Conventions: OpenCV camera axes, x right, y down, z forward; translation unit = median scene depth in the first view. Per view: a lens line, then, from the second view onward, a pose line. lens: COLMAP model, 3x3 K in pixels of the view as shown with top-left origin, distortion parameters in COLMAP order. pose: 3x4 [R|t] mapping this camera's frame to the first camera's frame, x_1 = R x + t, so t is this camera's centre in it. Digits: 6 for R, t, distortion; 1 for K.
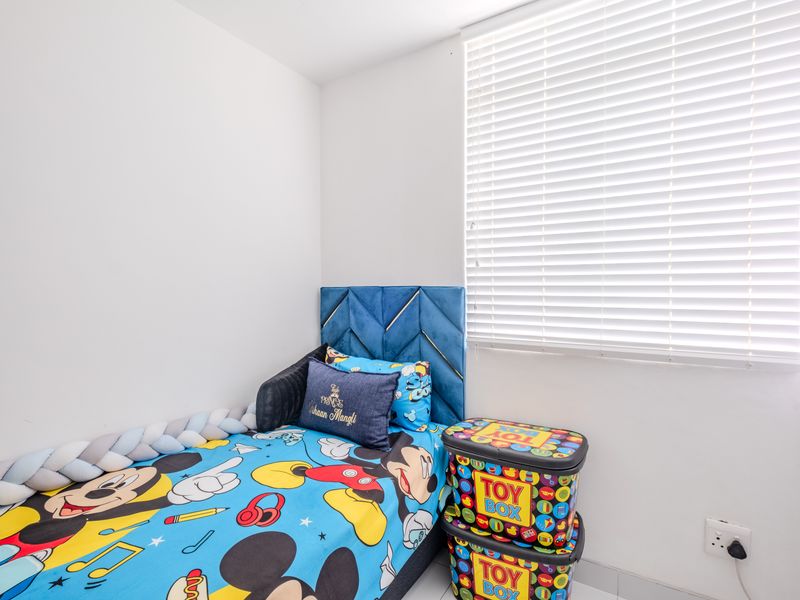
lens RADIAL K [[405.5, 0, 396.7], [0, 405.5, 295.0], [0, 0, 1]] dist [0.001232, -0.000739]
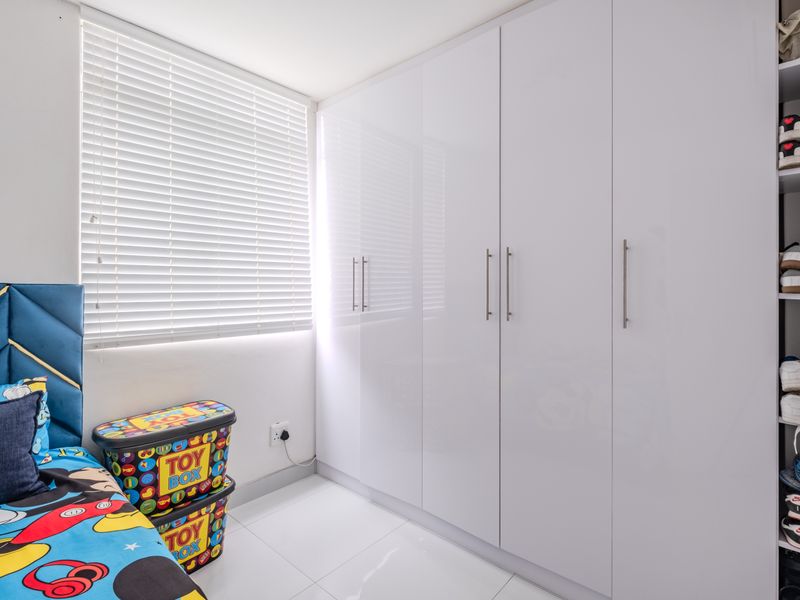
lens RADIAL K [[414.9, 0, 395.2], [0, 414.9, 275.7], [0, 0, 1]] dist [0.000936, -0.000886]
pose [[0.172544, 0.021636, 0.984764, -0.790225], [0.016991, 0.999545, -0.024938, -0.007759], [-0.984855, 0.021035, 0.172098, 0.190264]]
